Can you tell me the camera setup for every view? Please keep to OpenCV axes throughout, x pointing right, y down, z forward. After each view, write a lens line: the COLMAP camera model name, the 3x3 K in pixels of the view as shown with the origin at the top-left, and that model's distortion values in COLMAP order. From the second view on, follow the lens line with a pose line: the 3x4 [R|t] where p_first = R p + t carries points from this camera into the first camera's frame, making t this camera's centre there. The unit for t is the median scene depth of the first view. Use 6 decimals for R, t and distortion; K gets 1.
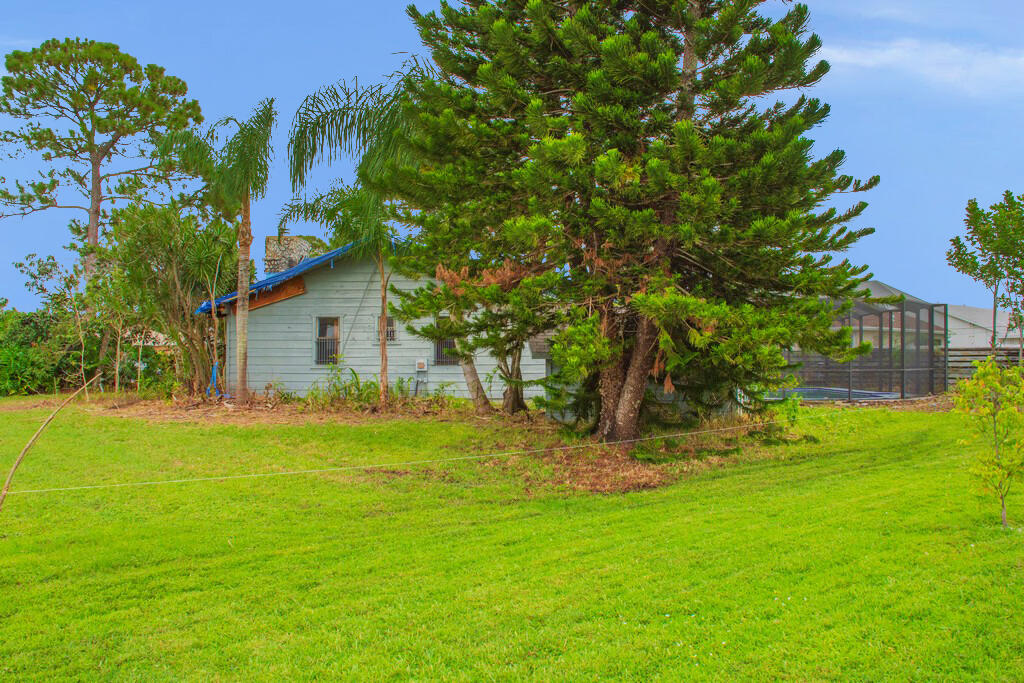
lens RADIAL K [[835.7, 0, 512.0], [0, 835.7, 341.5], [0, 0, 1]] dist [-0.166013, 0.178557]
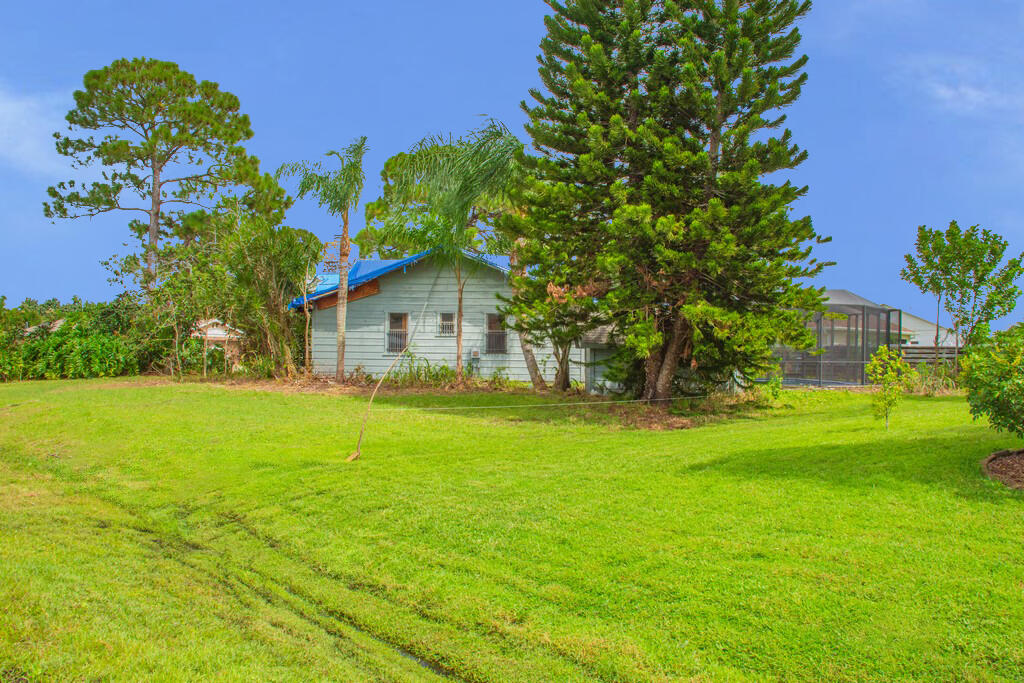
lens RADIAL K [[869.4, 0, 517.8], [0, 869.4, 347.0], [0, 0, 1]] dist [-0.118753, 0.005966]
pose [[0.999072, 0.012877, 0.041103, -0.100243], [-0.013341, 0.999850, 0.011038, 0.004147], [-0.040955, -0.011576, 0.999094, -0.280695]]
